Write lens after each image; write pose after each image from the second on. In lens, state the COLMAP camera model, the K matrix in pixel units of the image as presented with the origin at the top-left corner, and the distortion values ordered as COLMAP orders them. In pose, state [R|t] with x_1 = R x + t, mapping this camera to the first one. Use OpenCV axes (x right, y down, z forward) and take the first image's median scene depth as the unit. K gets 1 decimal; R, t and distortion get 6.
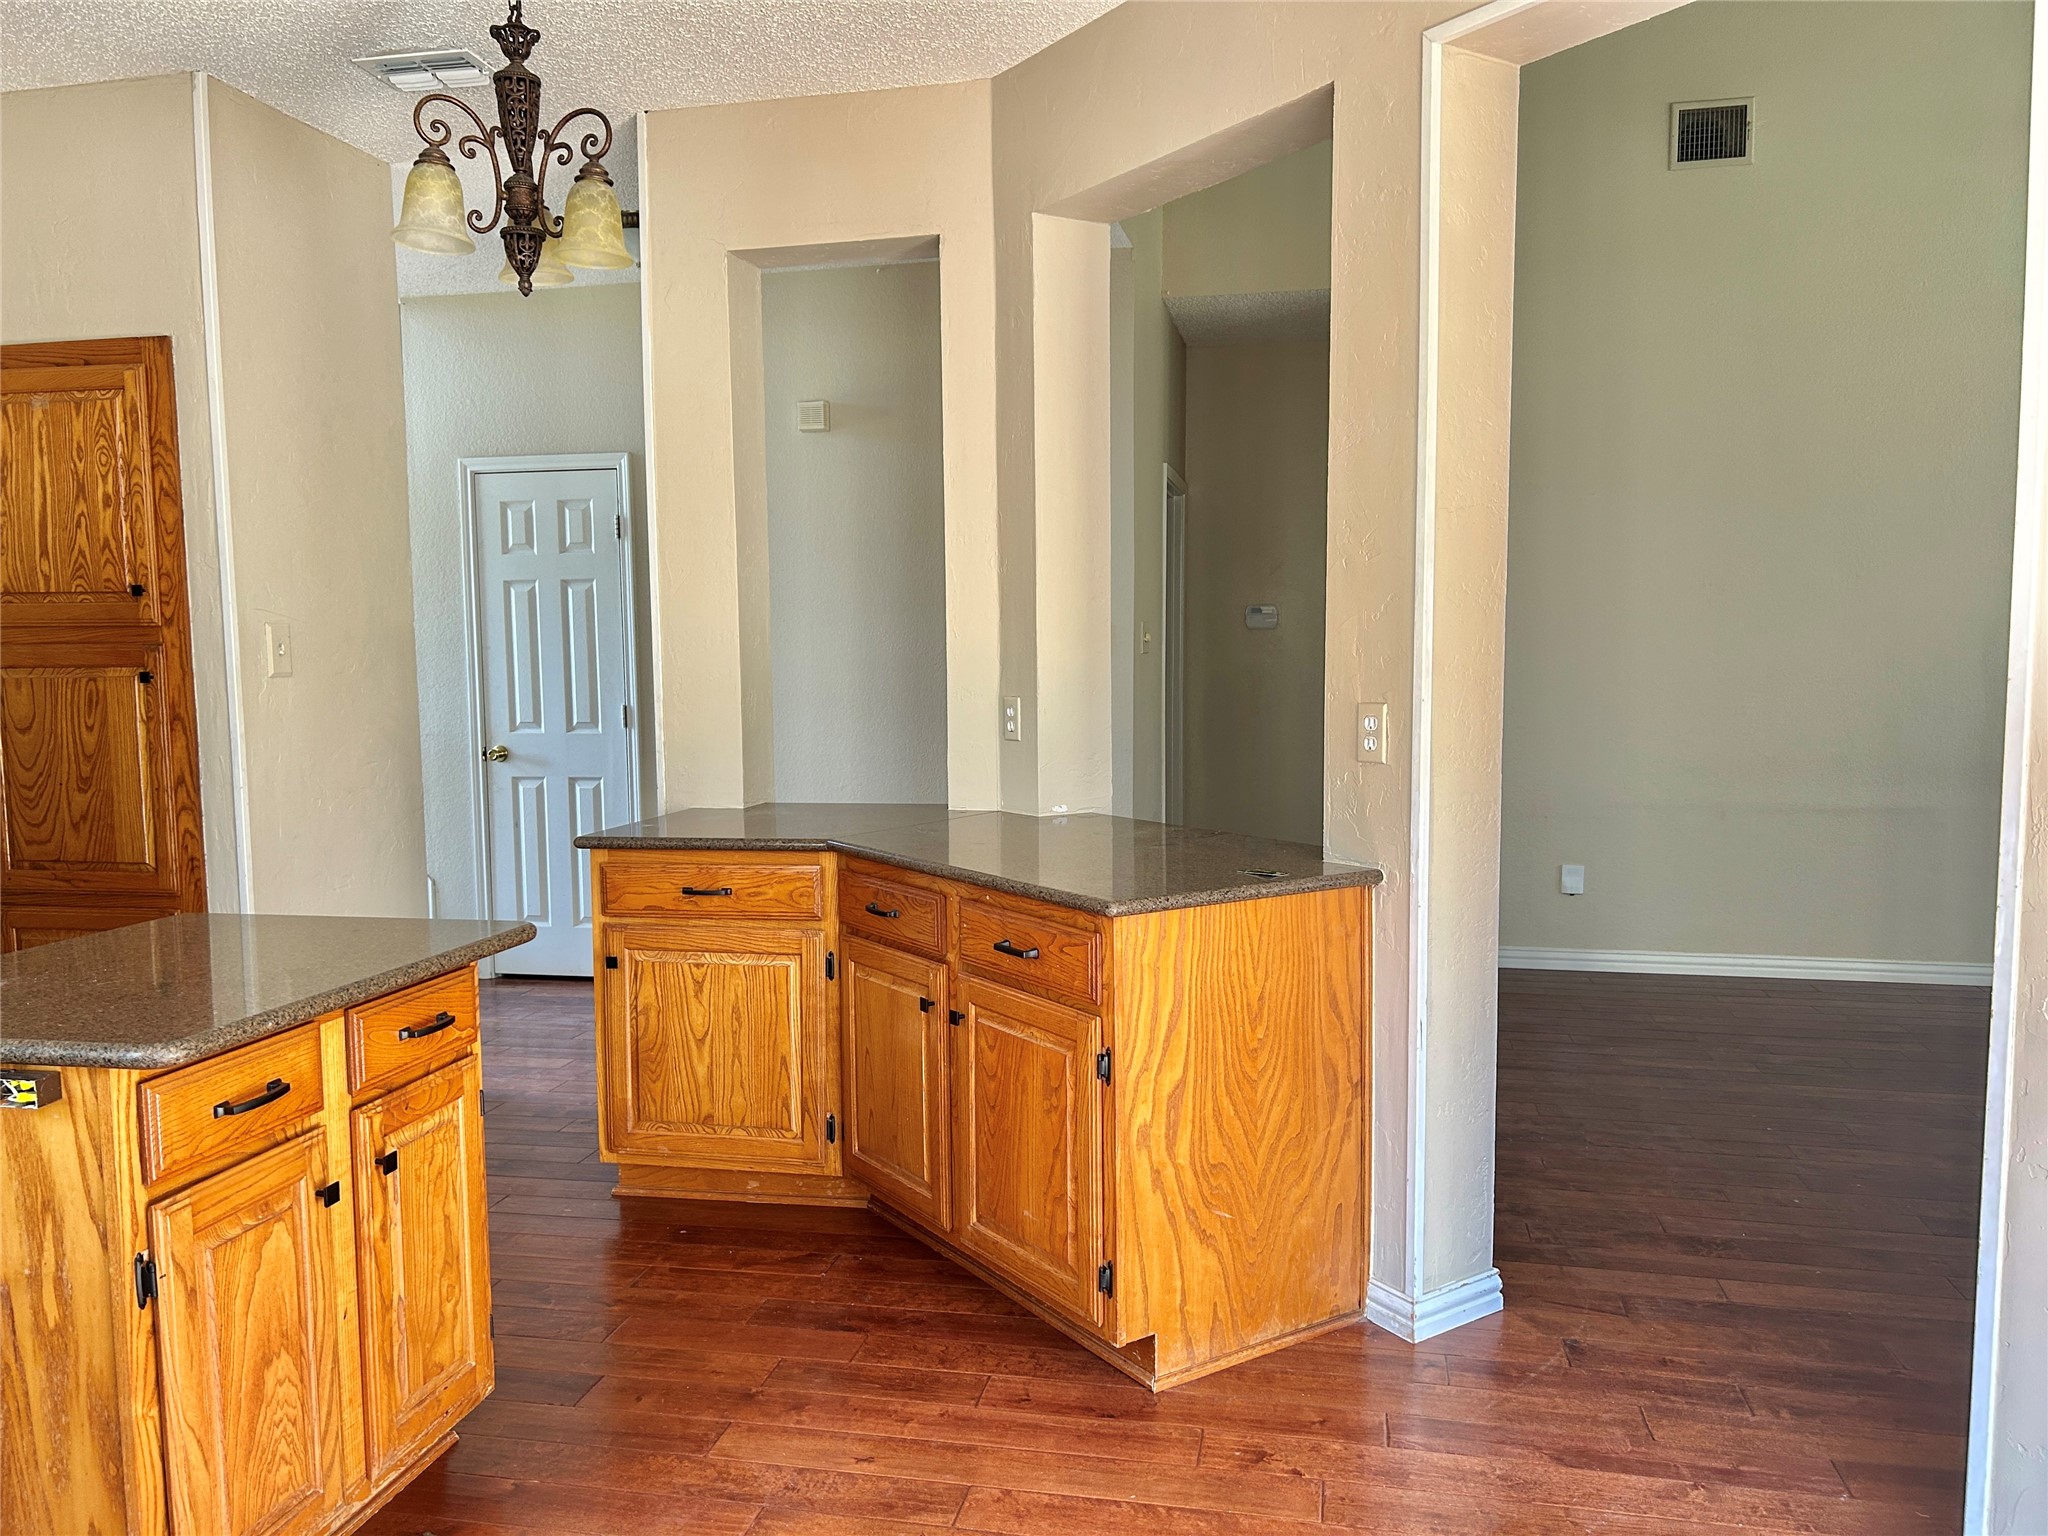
lens RADIAL K [[1530.2, 0, 1018.9], [0, 1530.2, 782.5], [0, 0, 1]] dist [0.058229, -0.072427]
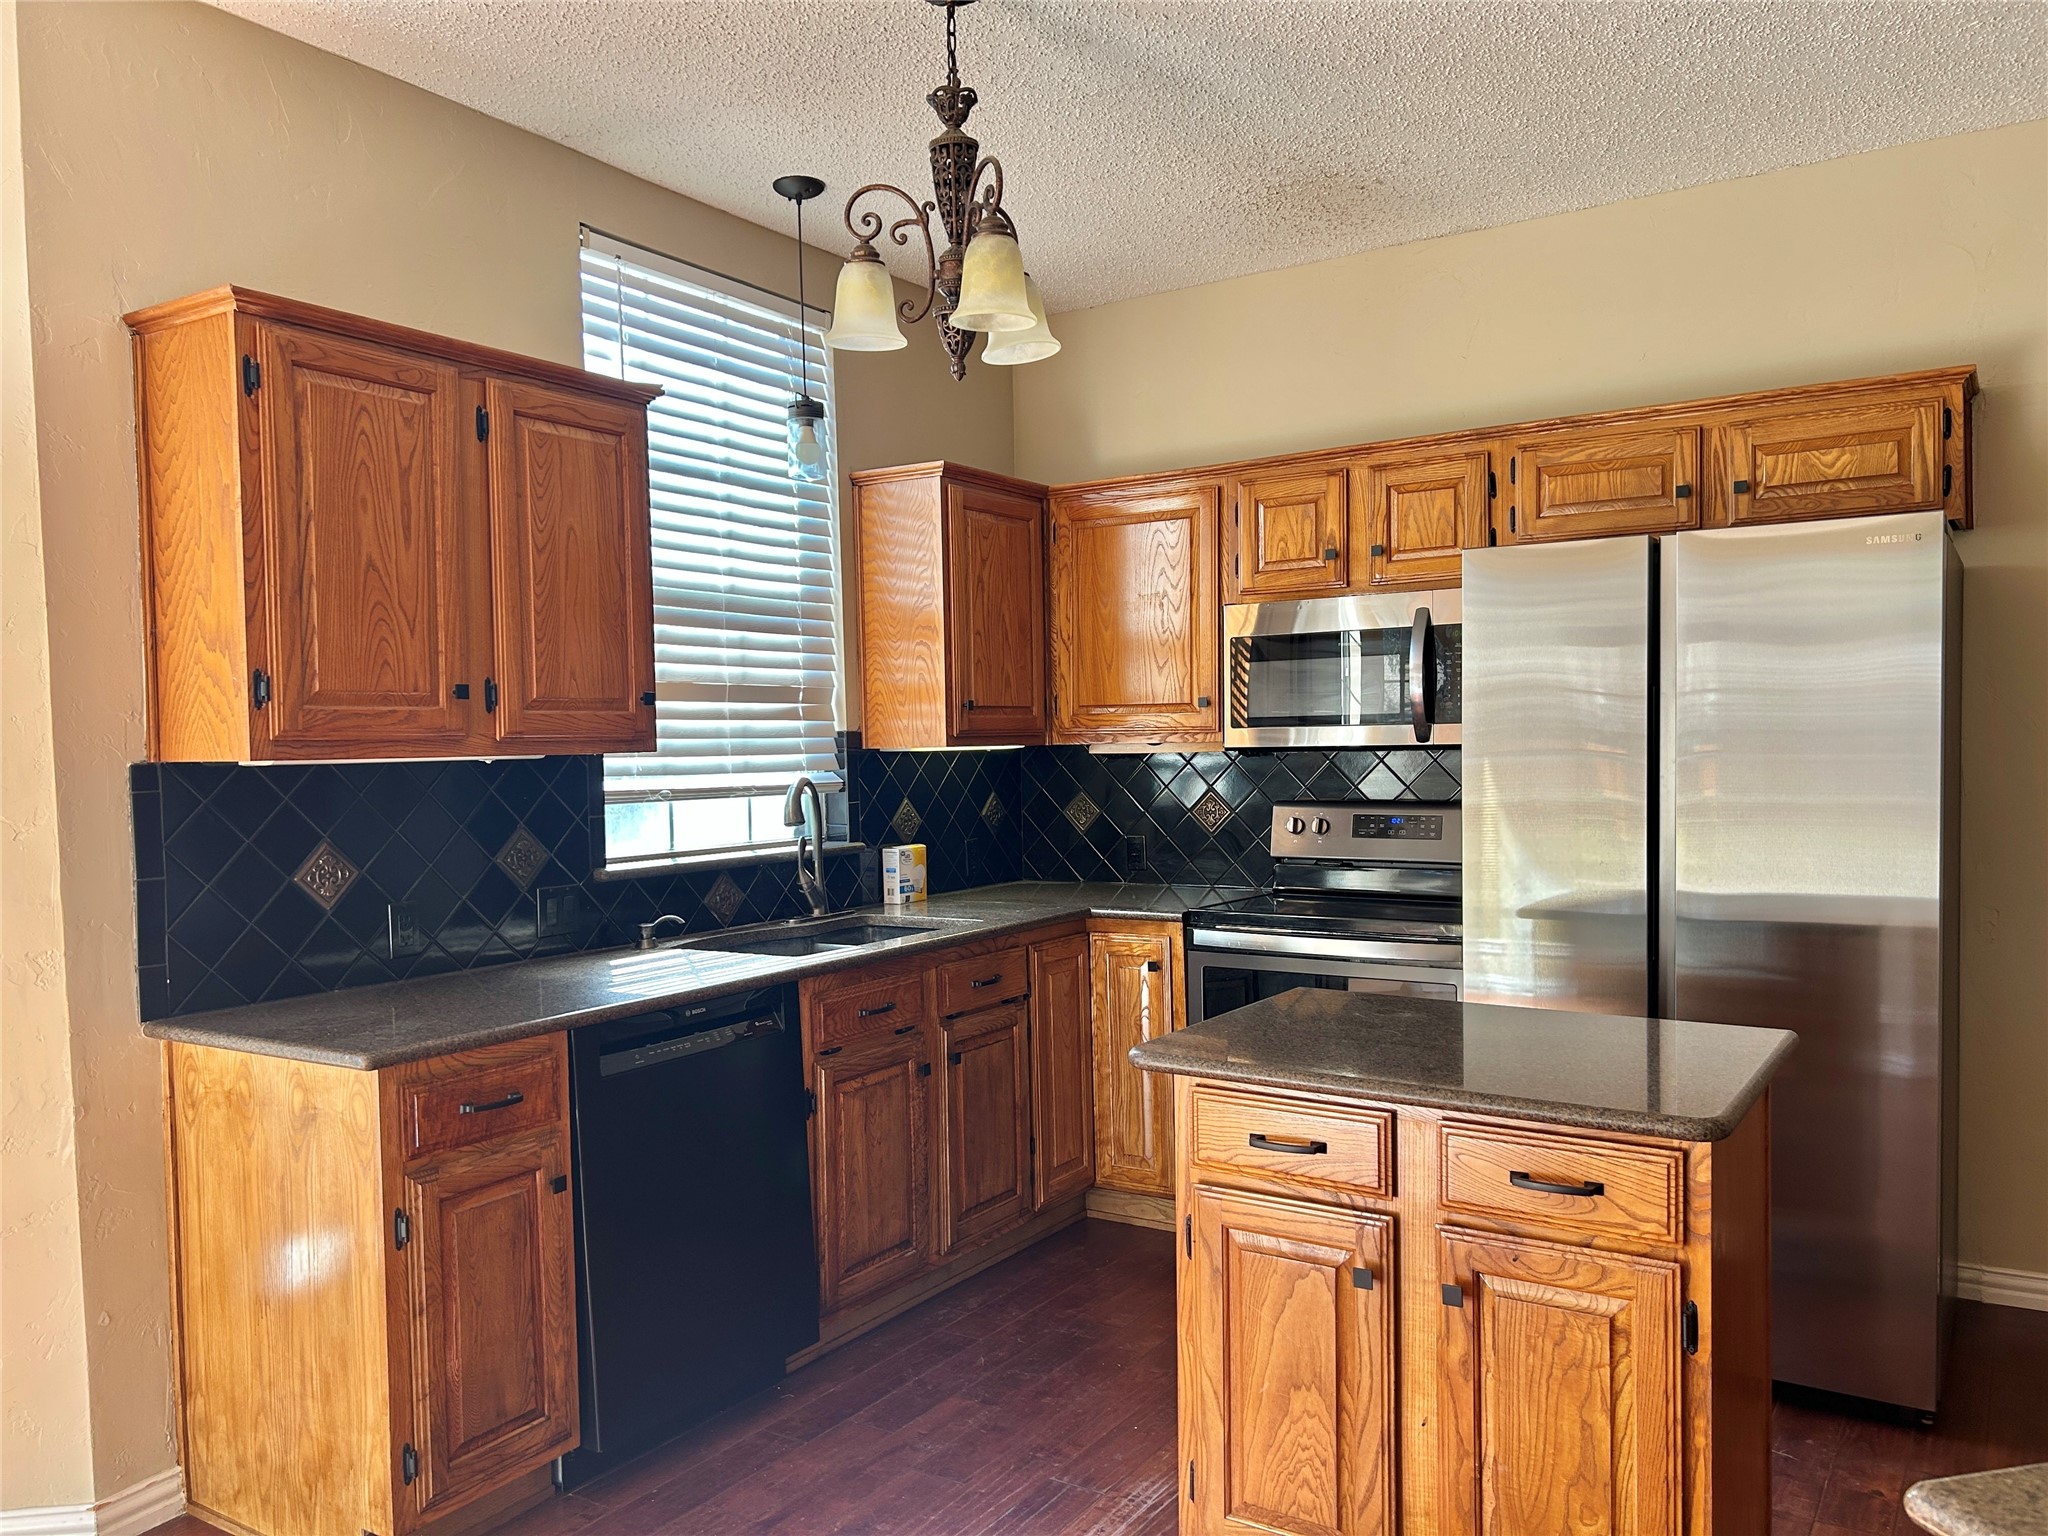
lens RADIAL K [[1501.8, 0, 1023.1], [0, 1501.8, 794.7], [0, 0, 1]] dist [0.001154, 0.001105]
pose [[-0.365763, 0.049326, -0.929400, 0.397580], [-0.058654, 0.995388, 0.075911, -0.083770], [0.928858, 0.082278, -0.361183, 0.813423]]
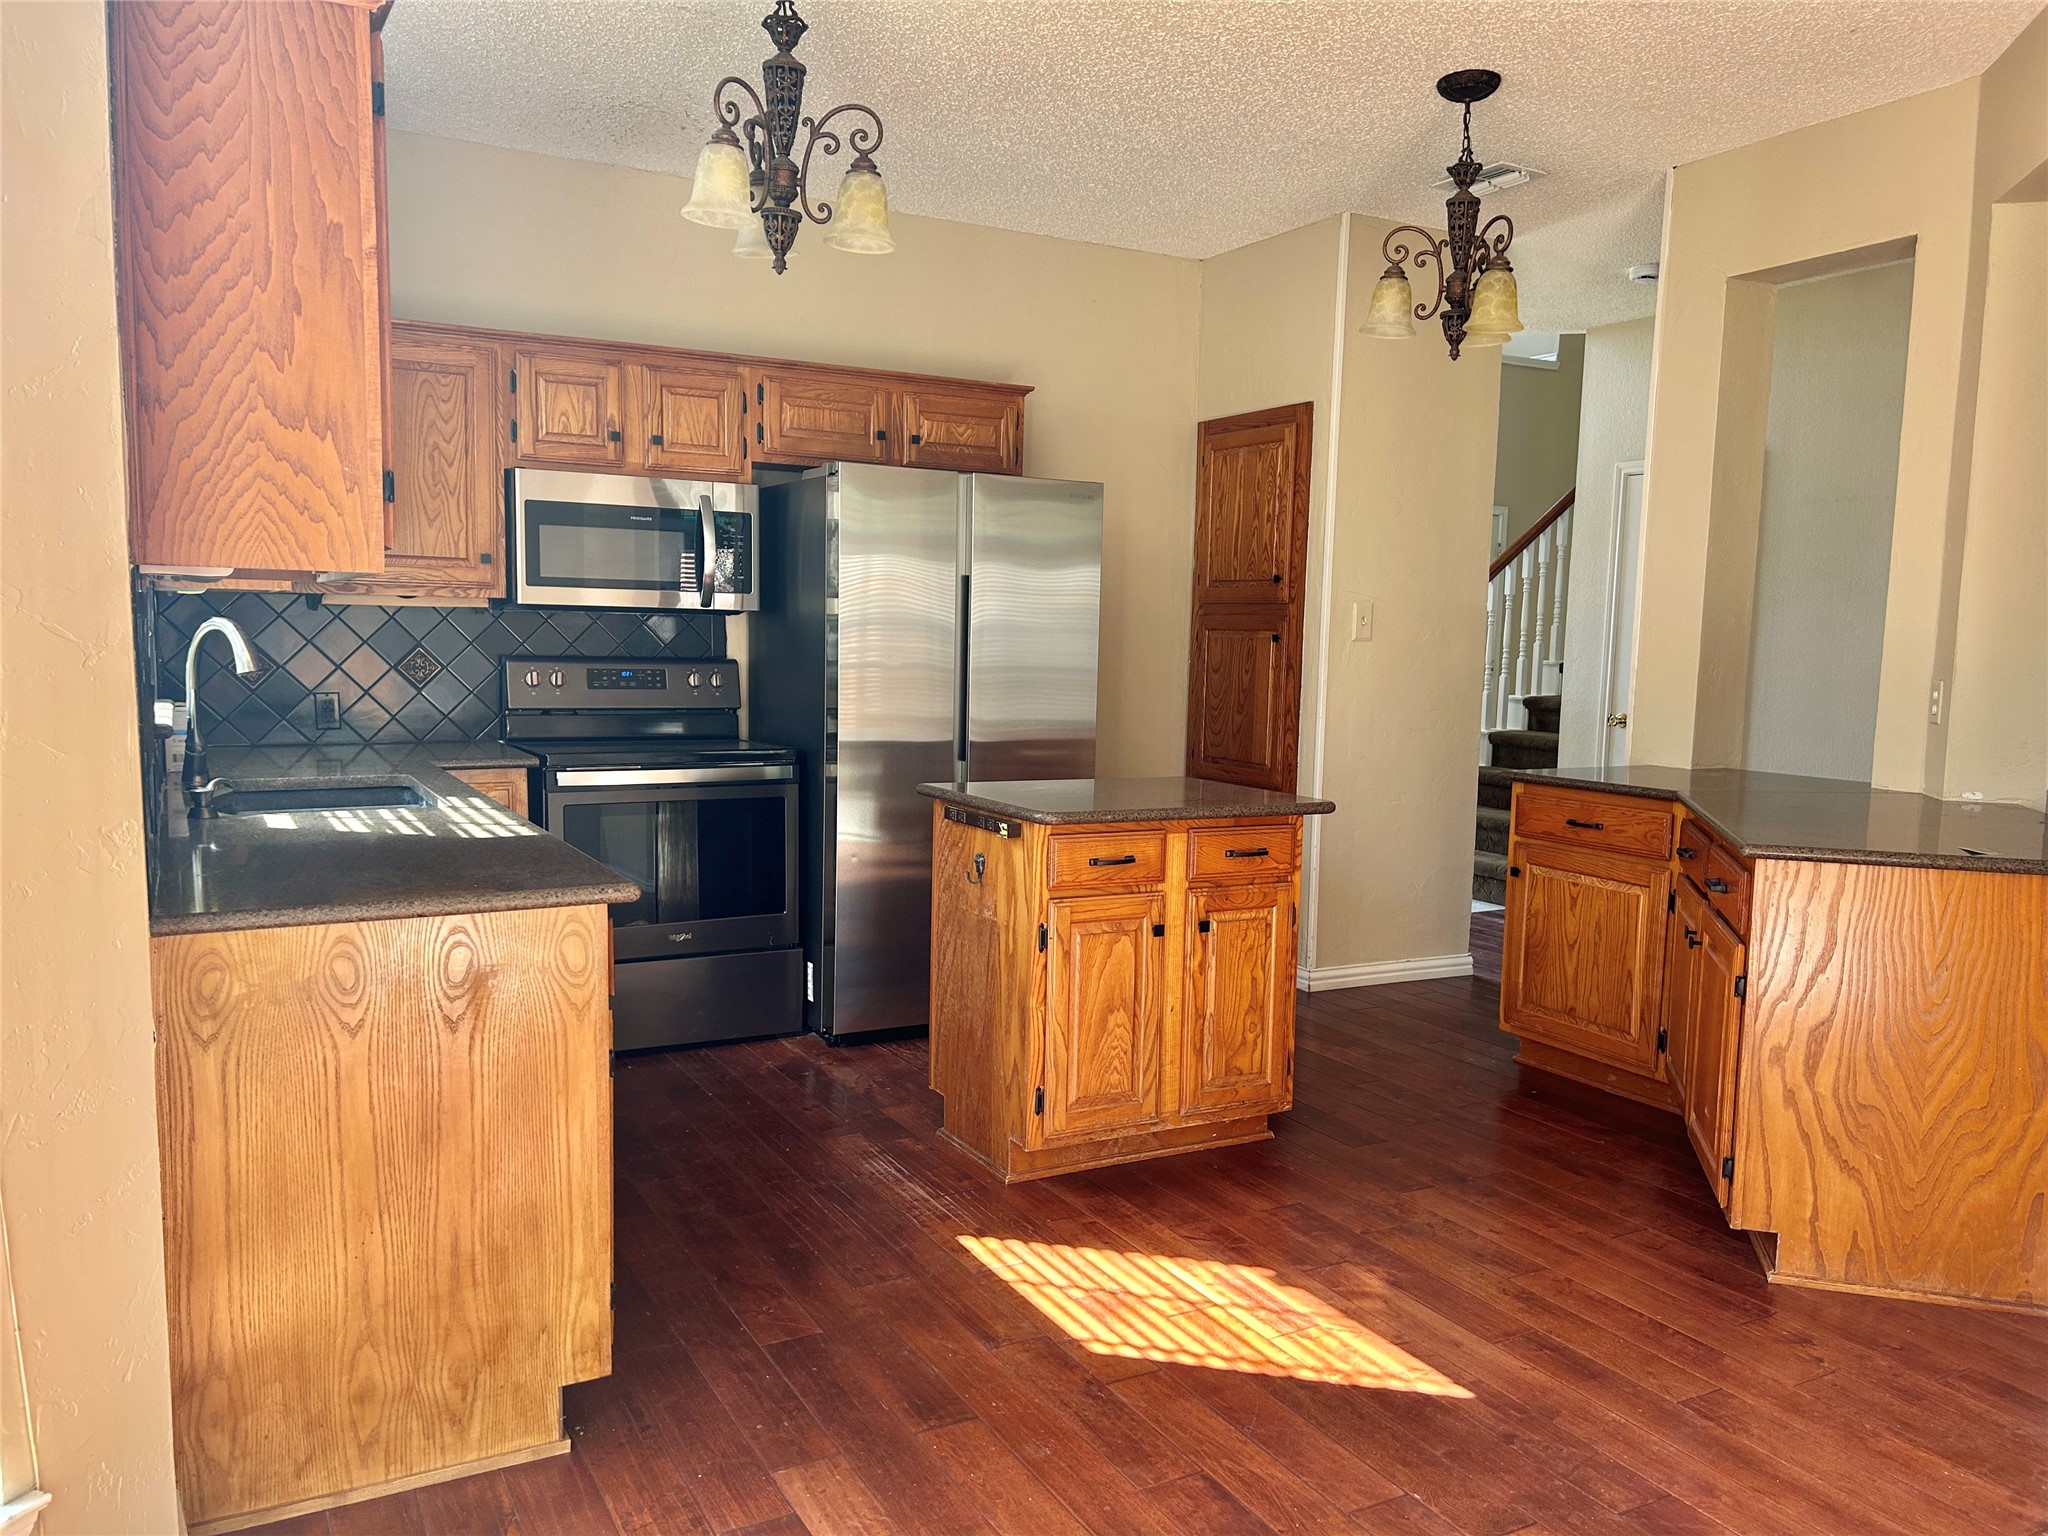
lens RADIAL K [[1530.2, 0, 1018.9], [0, 1530.2, 782.5], [0, 0, 1]] dist [0.058229, -0.072427]
pose [[0.643764, 0.101334, -0.758485, 0.526876], [-0.095554, 0.994080, 0.051708, 0.021781], [0.759234, 0.039188, 0.649636, -0.165753]]
